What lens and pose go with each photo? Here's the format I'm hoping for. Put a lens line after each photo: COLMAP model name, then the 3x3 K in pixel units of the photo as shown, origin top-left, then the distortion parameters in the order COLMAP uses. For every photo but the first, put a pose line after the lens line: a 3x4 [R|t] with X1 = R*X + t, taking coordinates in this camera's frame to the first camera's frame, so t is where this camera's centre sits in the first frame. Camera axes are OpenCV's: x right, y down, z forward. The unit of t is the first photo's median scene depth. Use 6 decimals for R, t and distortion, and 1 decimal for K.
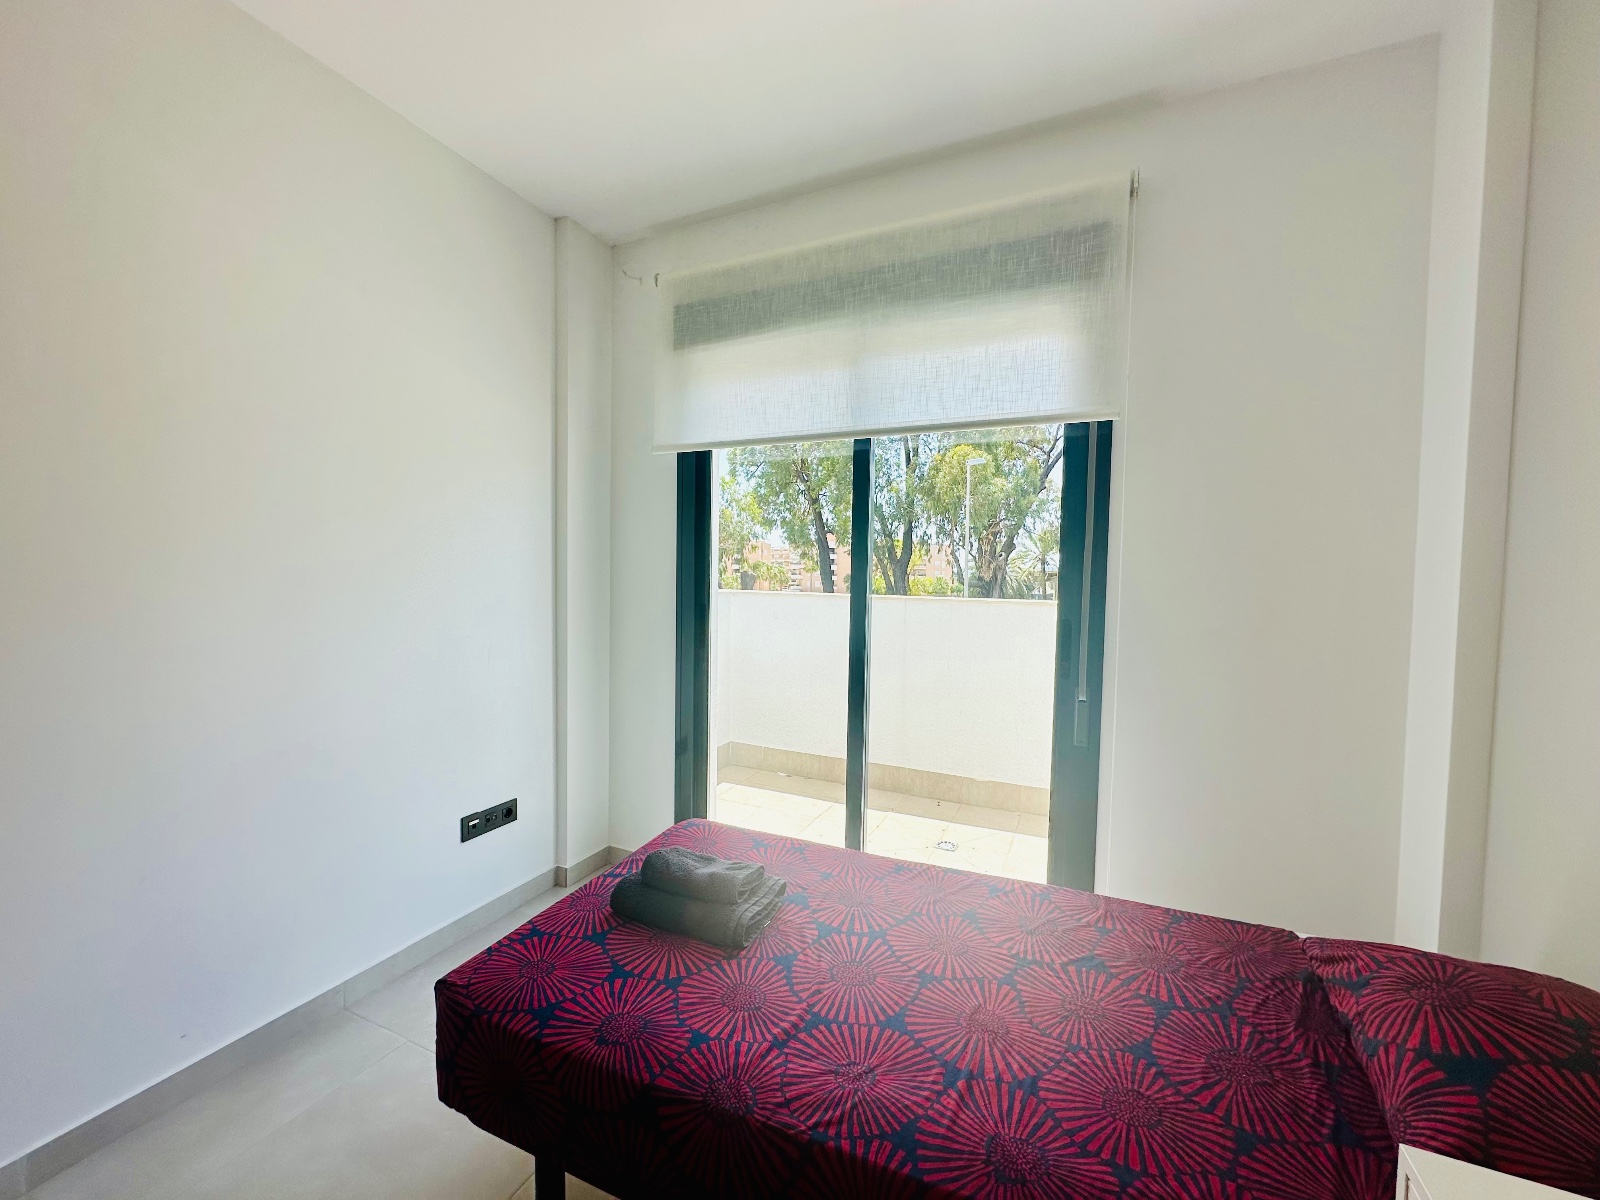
lens RADIAL K [[639.6, 0, 796.7], [0, 639.6, 601.4], [0, 0, 1]] dist [-0.000316, 0.000036]
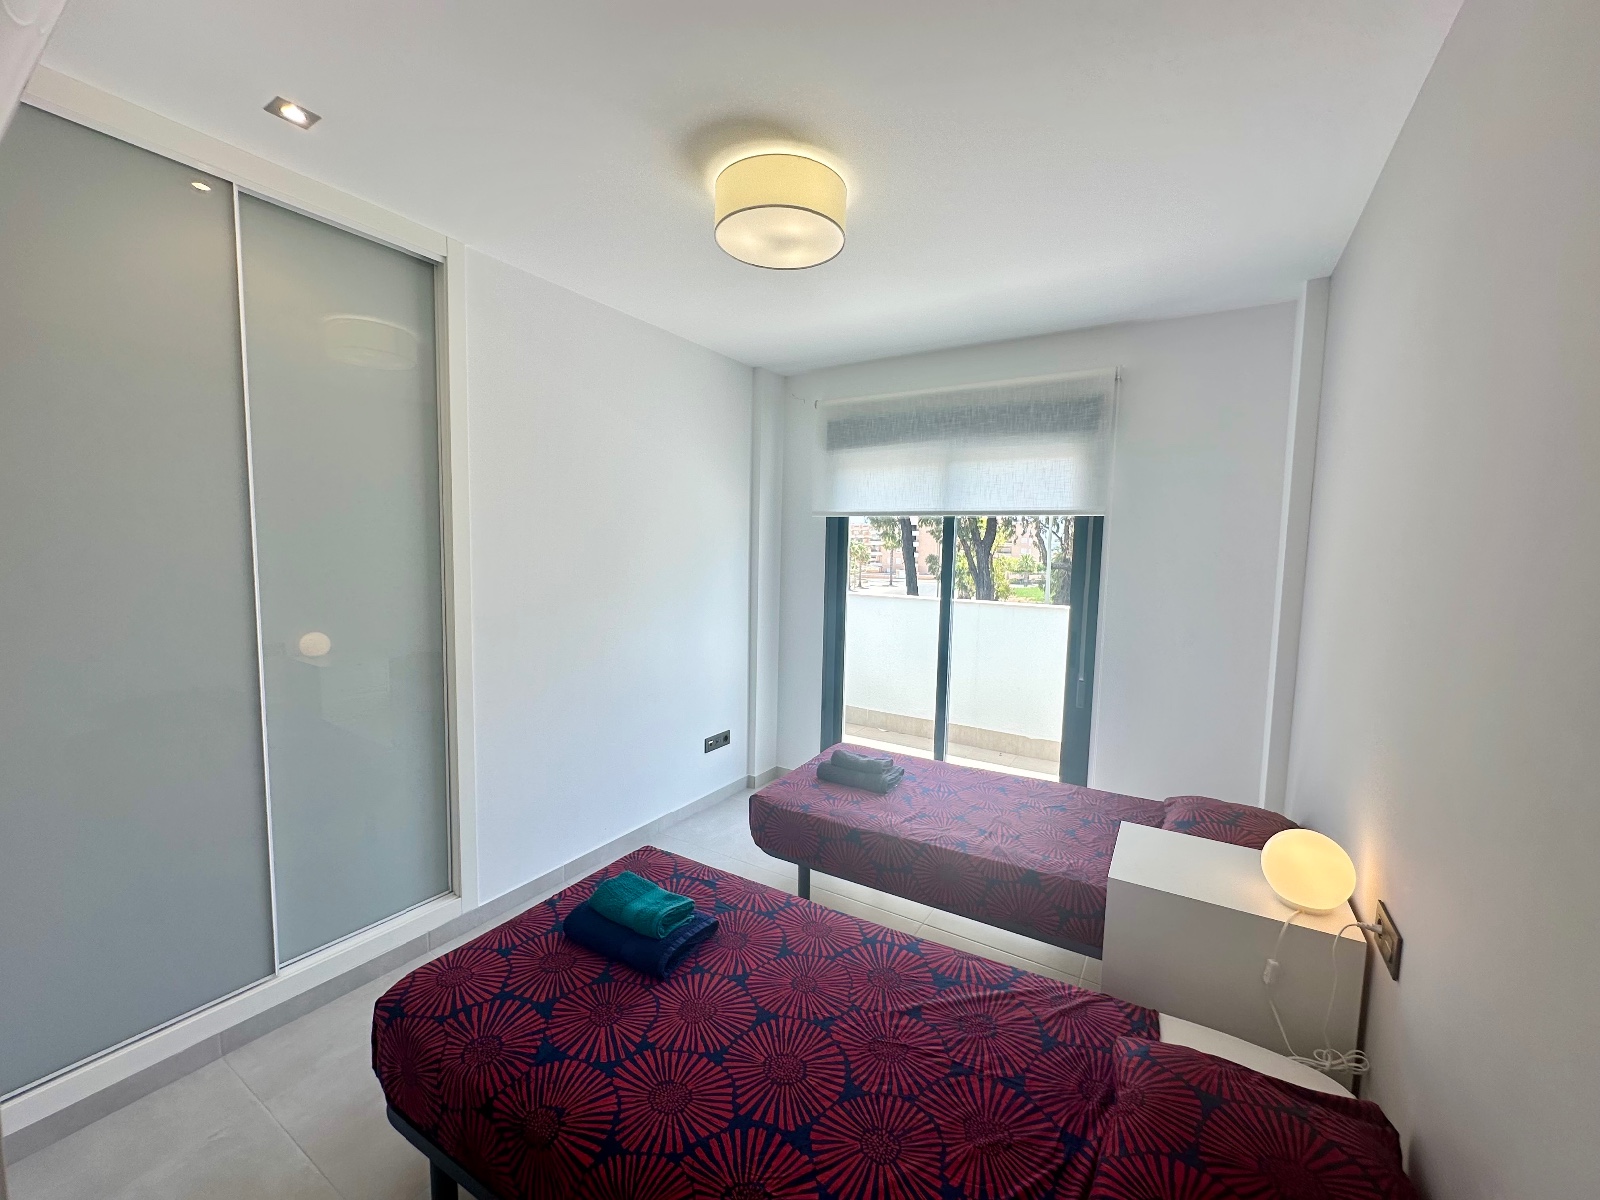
lens RADIAL K [[653.4, 0, 799.0], [0, 653.4, 606.9], [0, 0, 1]] dist [0.000586, -0.000027]
pose [[0.993247, 0.014822, -0.115067, -0.070920], [-0.009410, 0.998830, 0.047436, -0.088159], [0.115636, -0.046033, 0.992224, -0.610956]]
